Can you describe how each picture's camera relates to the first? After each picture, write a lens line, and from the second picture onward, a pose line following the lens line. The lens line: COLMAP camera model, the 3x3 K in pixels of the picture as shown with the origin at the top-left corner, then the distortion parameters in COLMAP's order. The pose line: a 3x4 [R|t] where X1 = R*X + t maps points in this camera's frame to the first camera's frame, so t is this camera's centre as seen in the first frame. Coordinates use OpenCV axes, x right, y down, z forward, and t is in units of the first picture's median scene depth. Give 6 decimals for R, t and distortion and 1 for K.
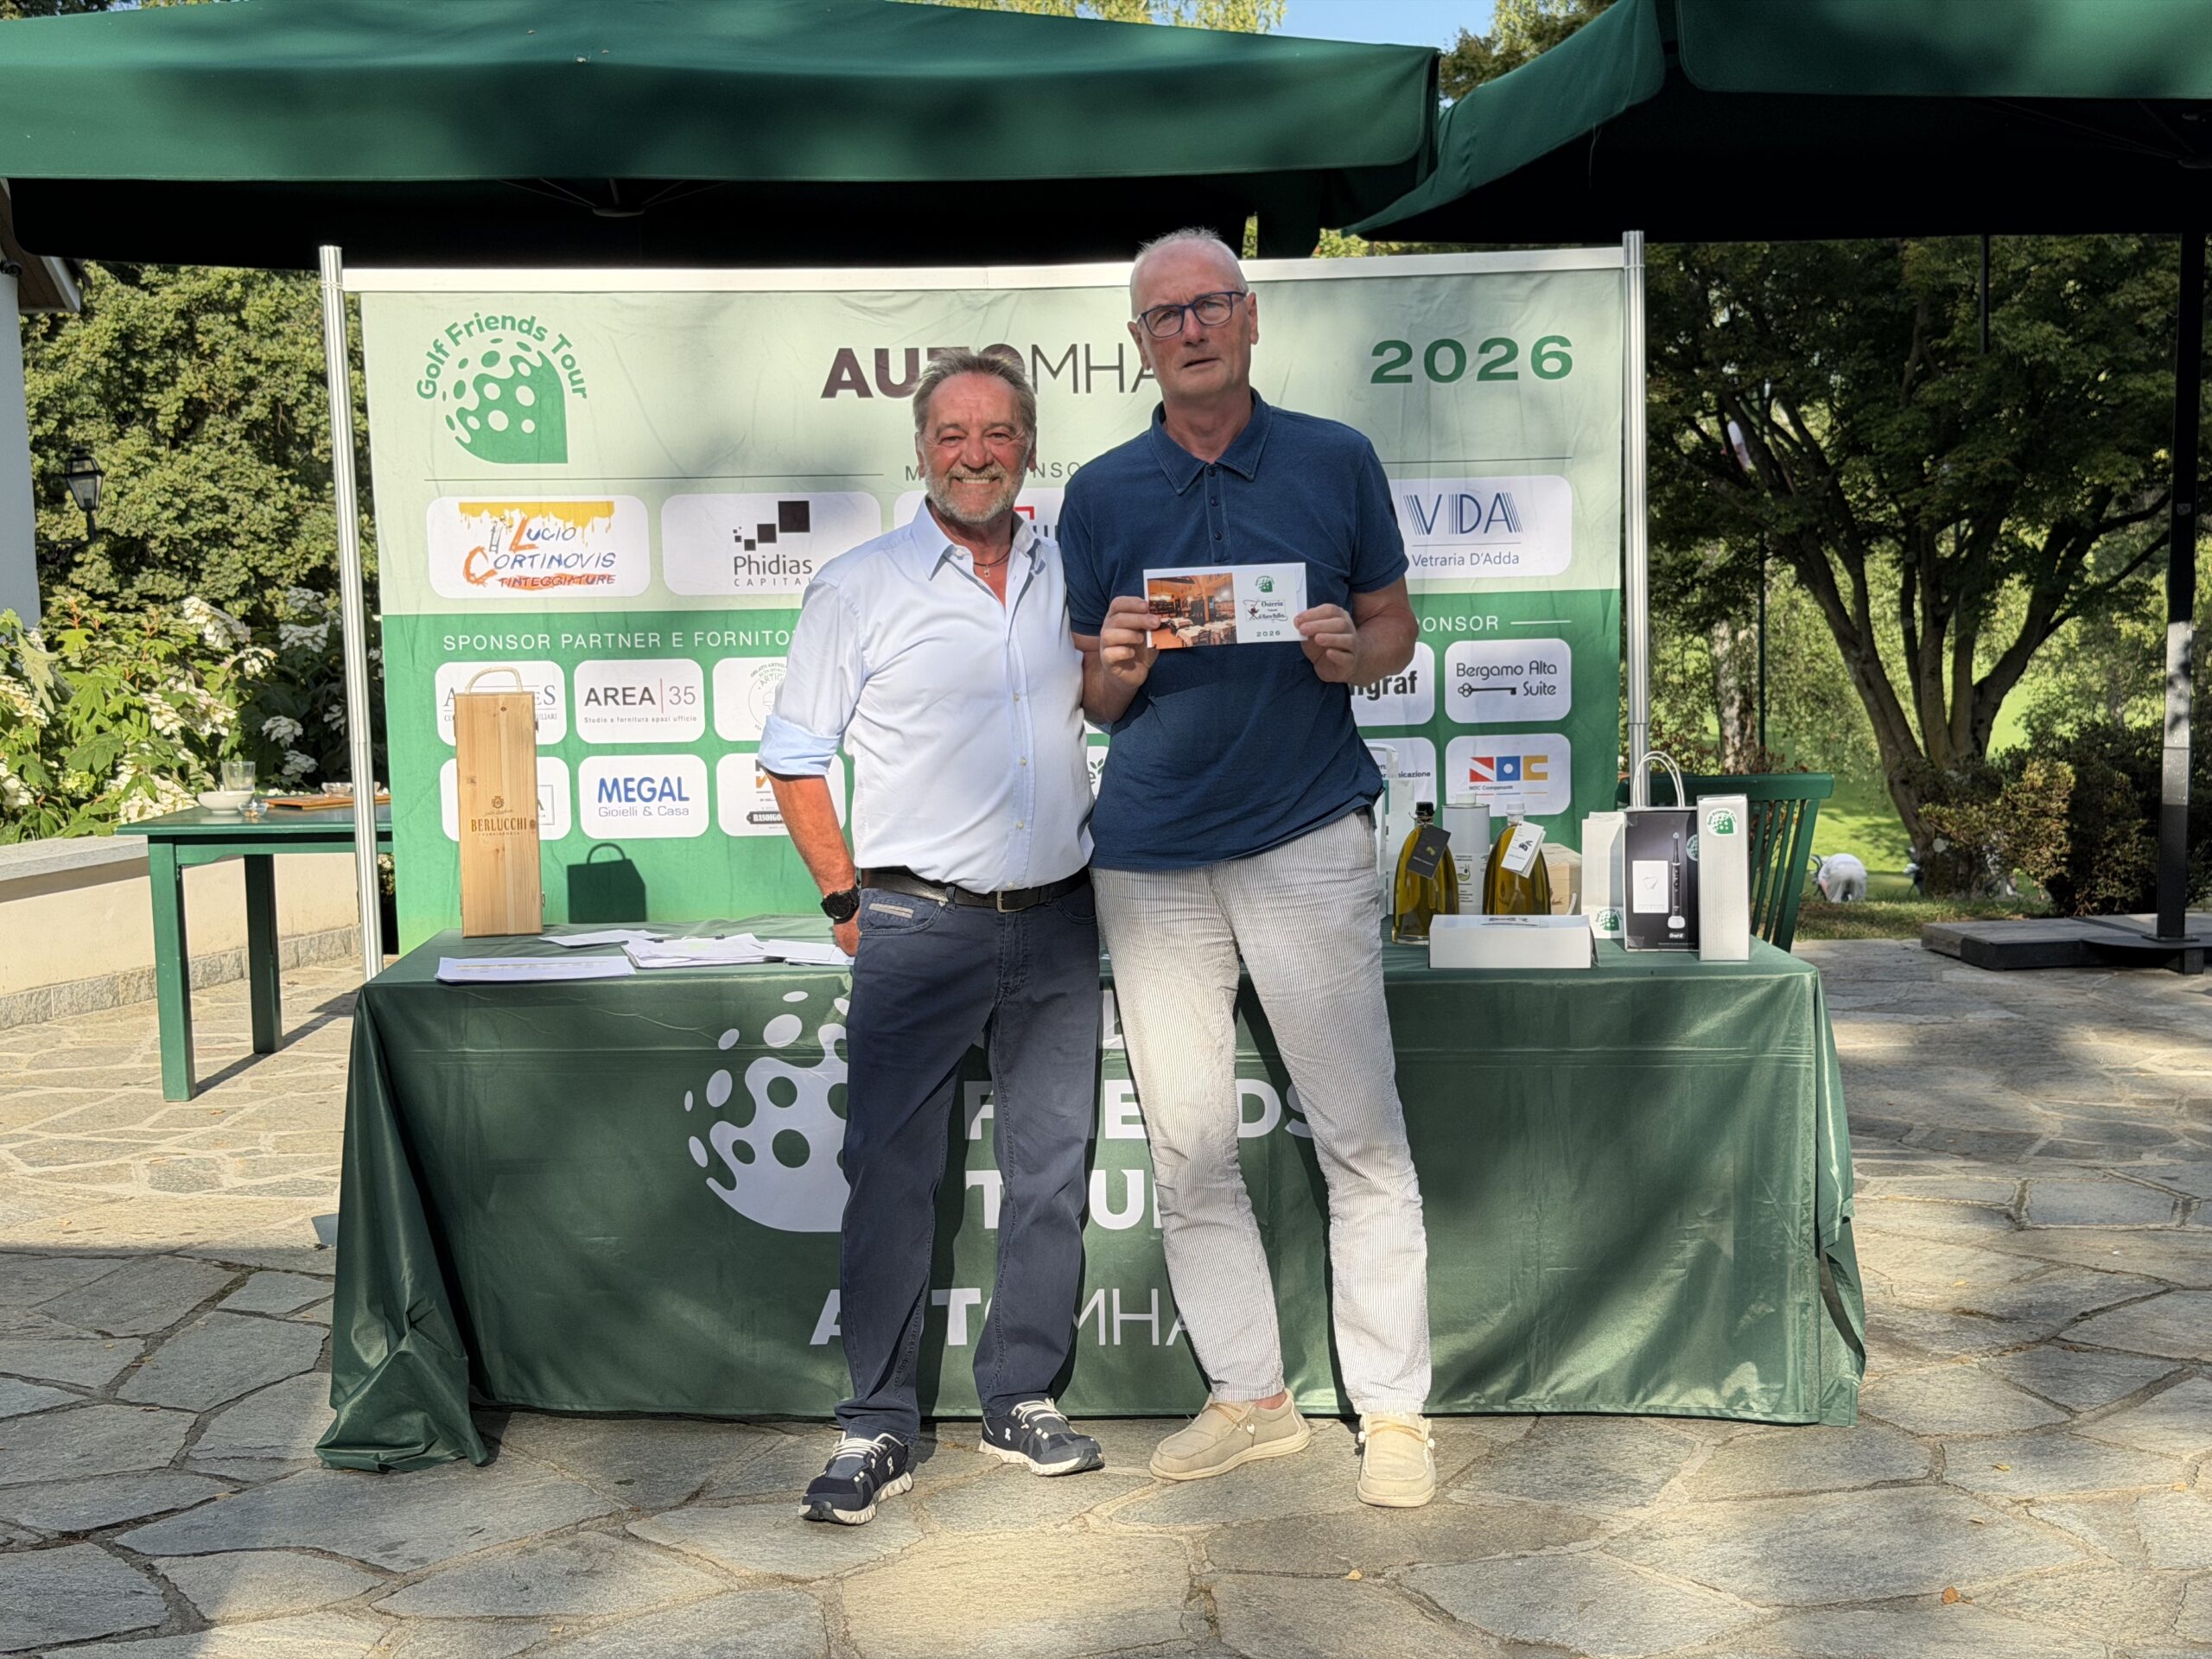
lens RADIAL K [[3090.3, 0, 1082.4], [0, 3090.3, 819.5], [0, 0, 1]] dist [0.109395, 0.000000]
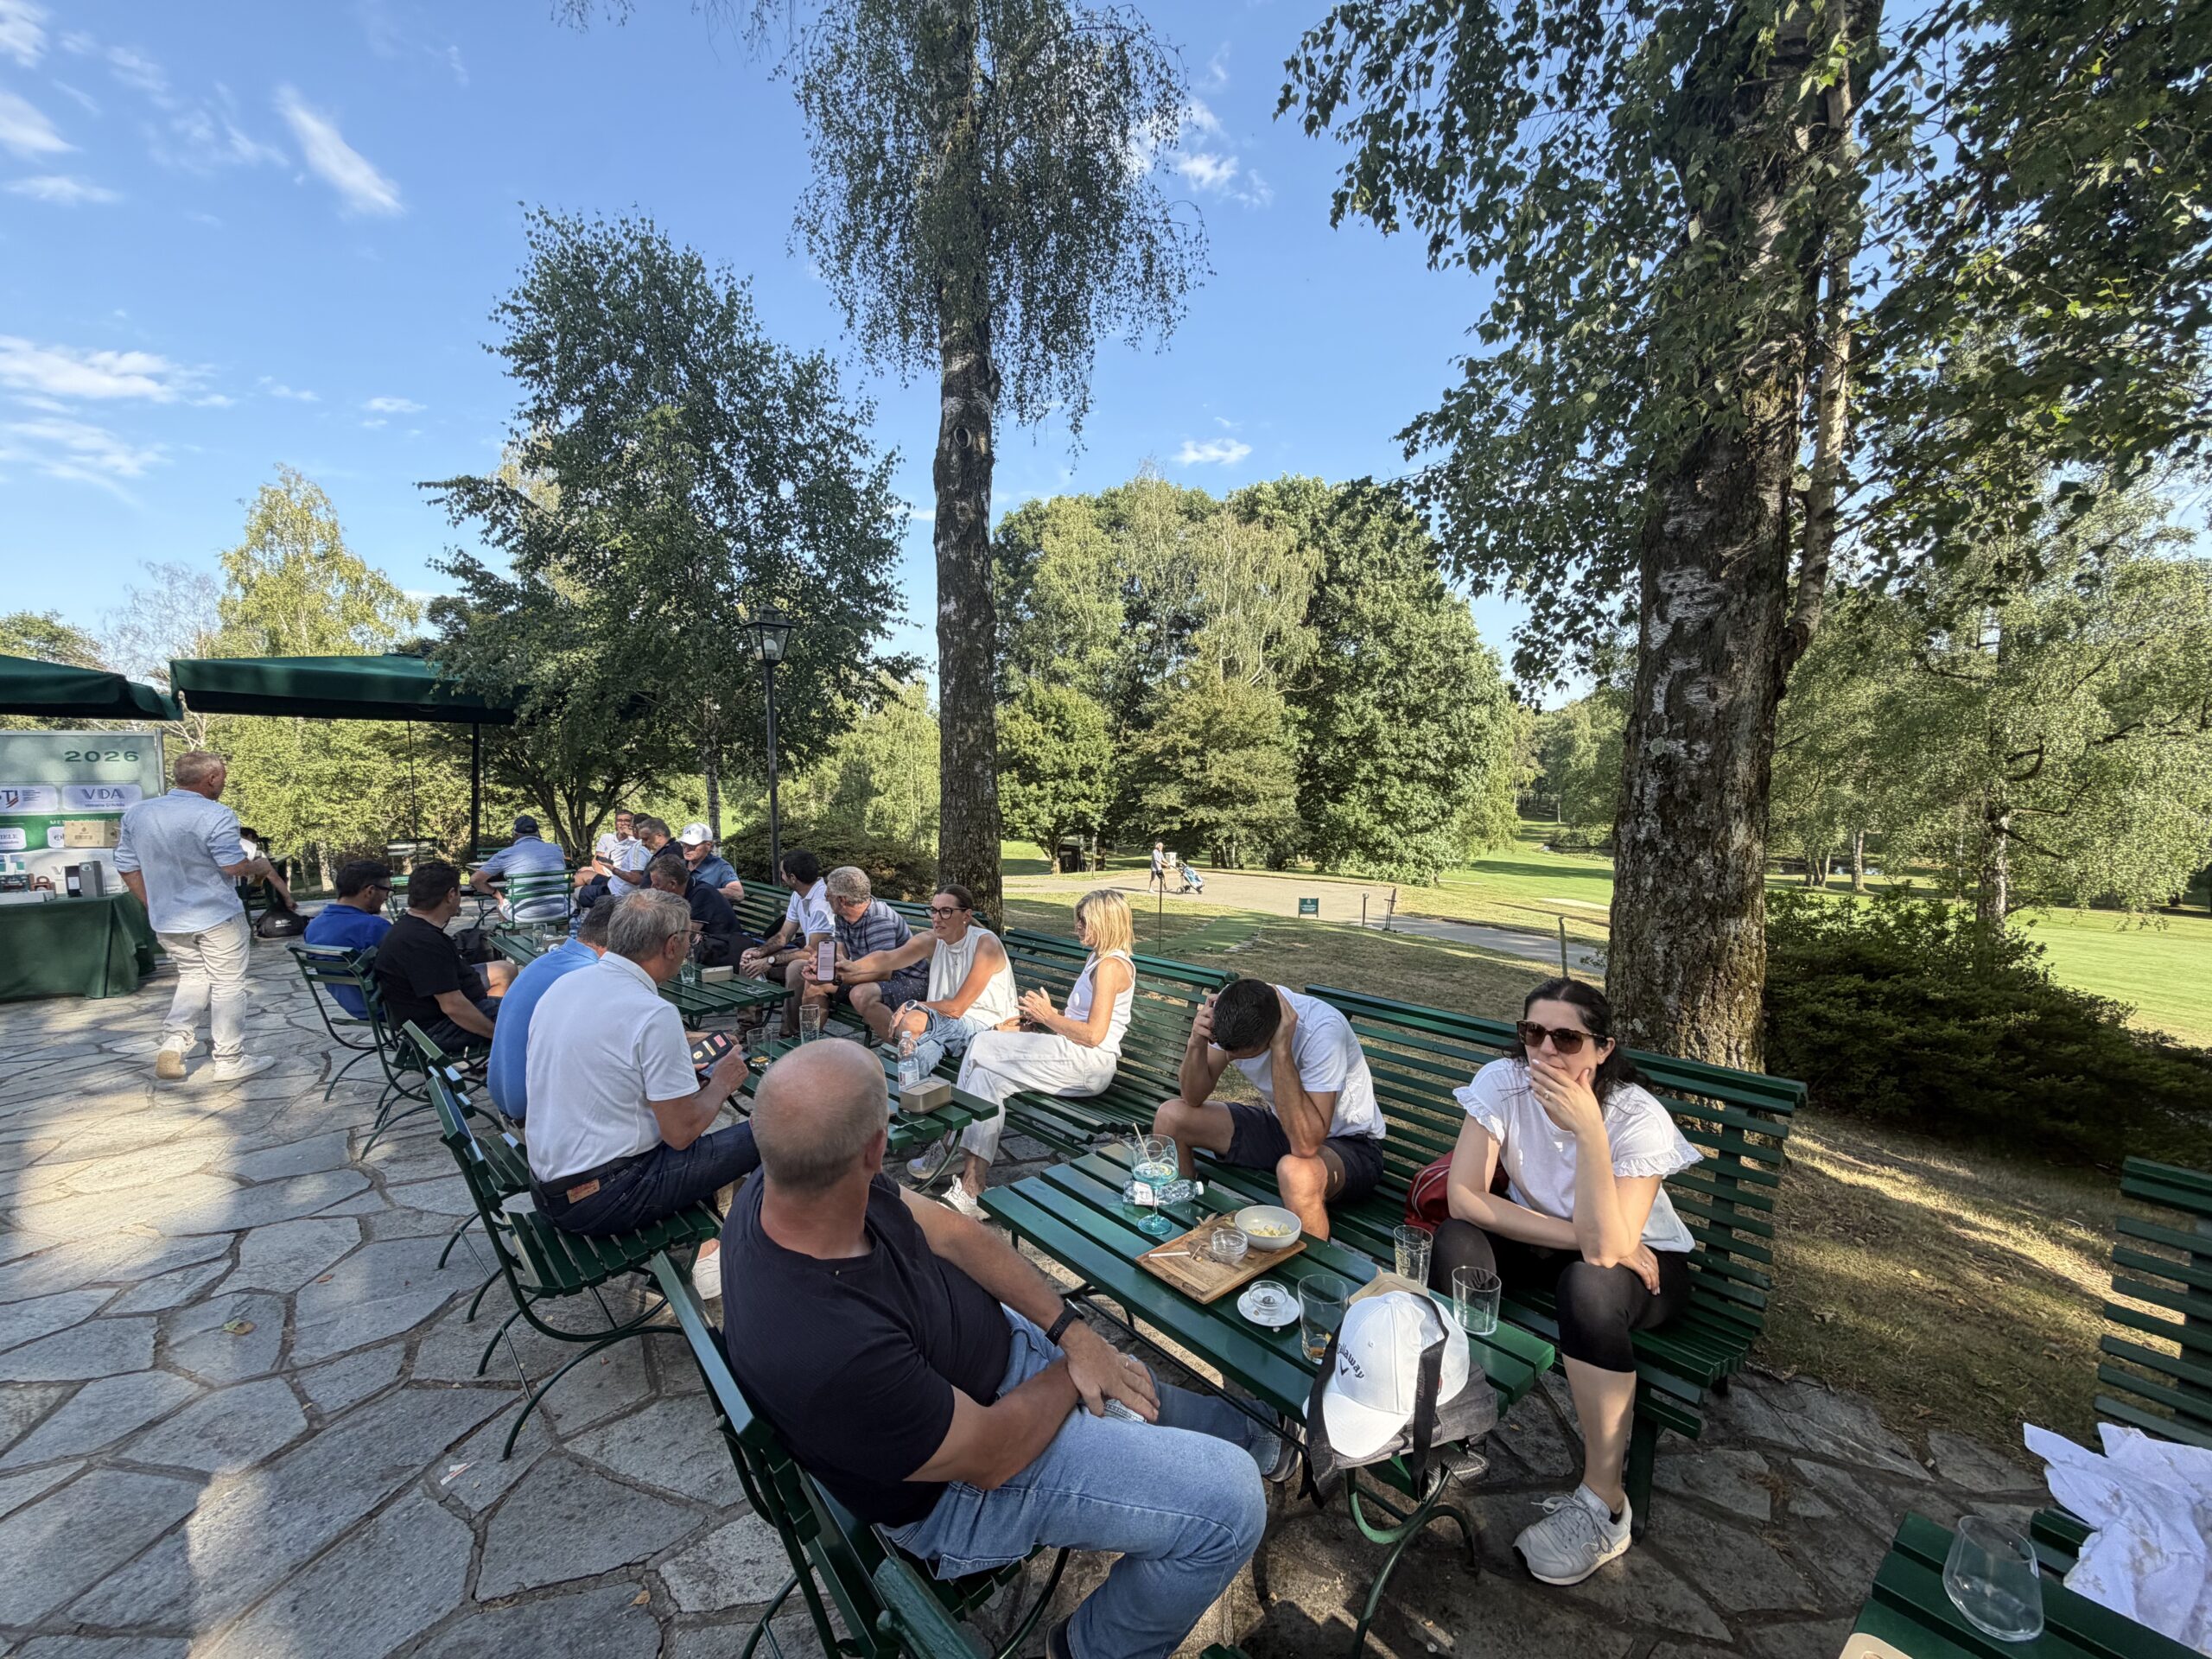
lens RADIAL K [[883.9, 0, 1092.7], [0, 883.9, 832.5], [0, 0, 1]] dist [0.001158, -0.000630]
pose [[0.808473, -0.029728, 0.587782, 0.476801], [0.047300, 0.998775, -0.014544, 0.037102], [-0.586630, 0.039560, 0.808888, -0.685508]]
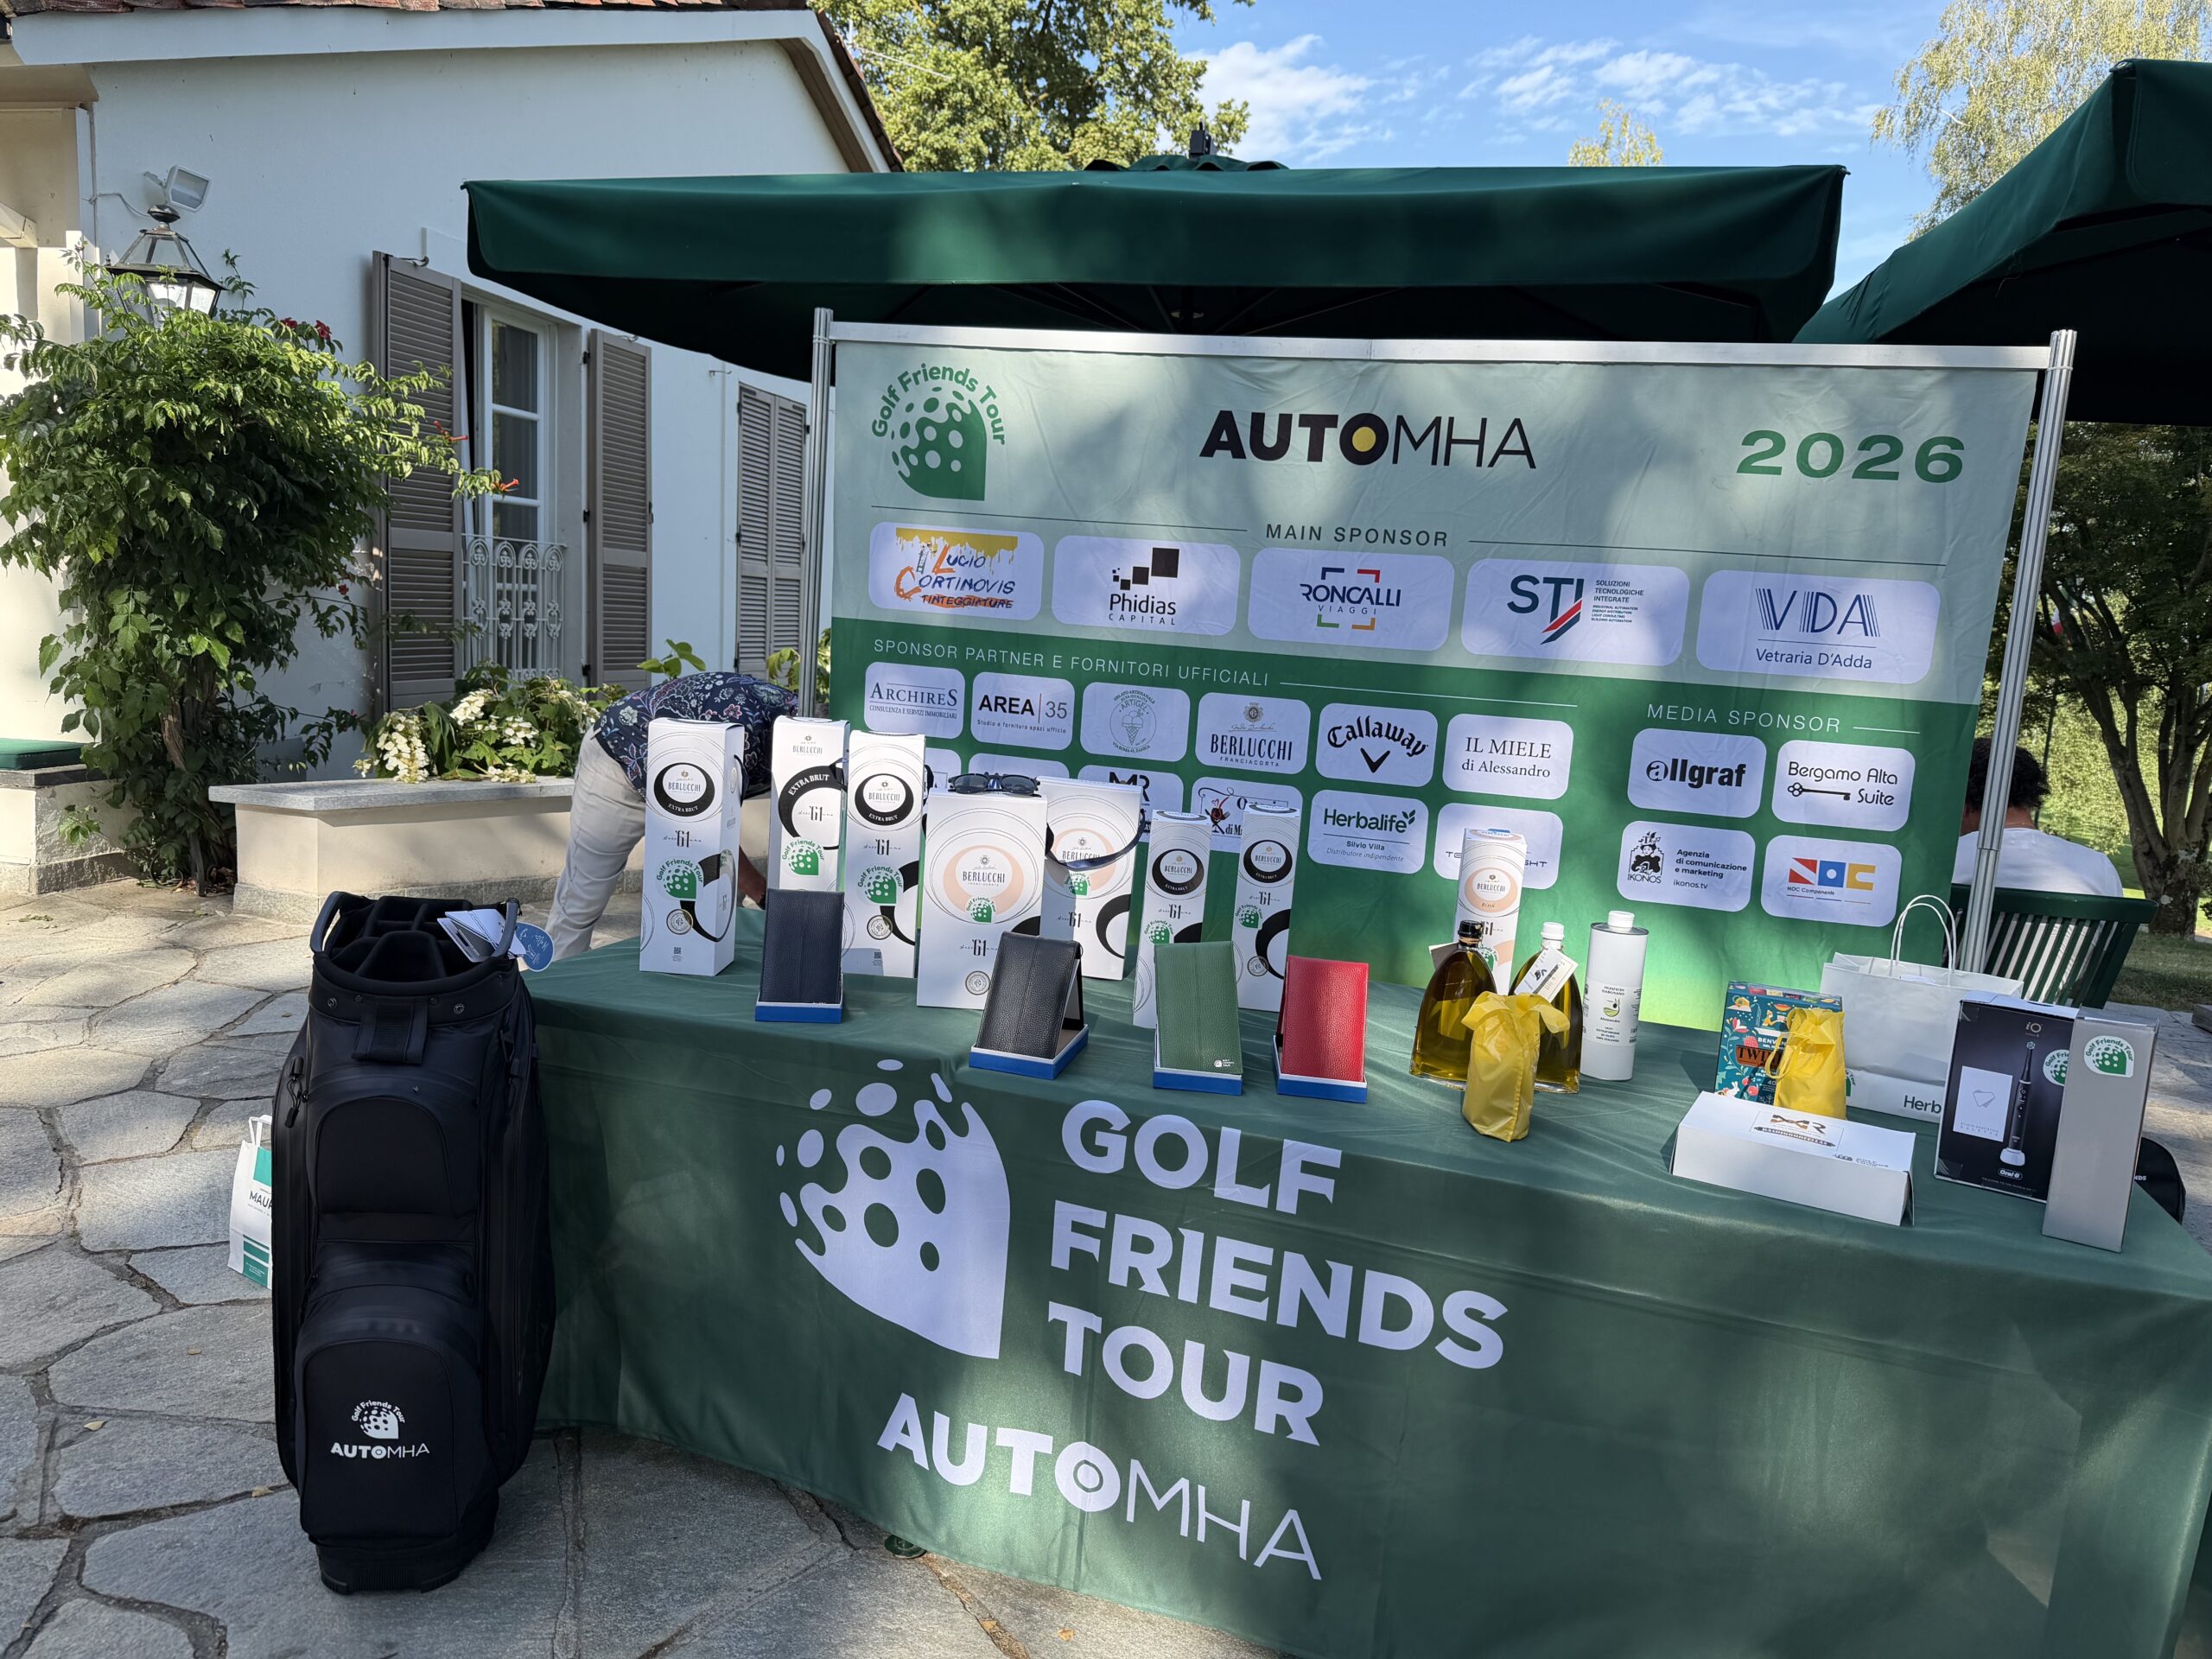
lens RADIAL K [[1545.2, 0, 1128.9], [0, 1545.2, 828.6], [0, 0, 1]] dist [0.072904, -0.078433]
pose [[0.948207, 0.130542, -0.289589, 0.067413], [-0.118352, 0.991200, 0.059295, -0.033541], [0.294781, -0.021950, 0.955313, 0.453044]]
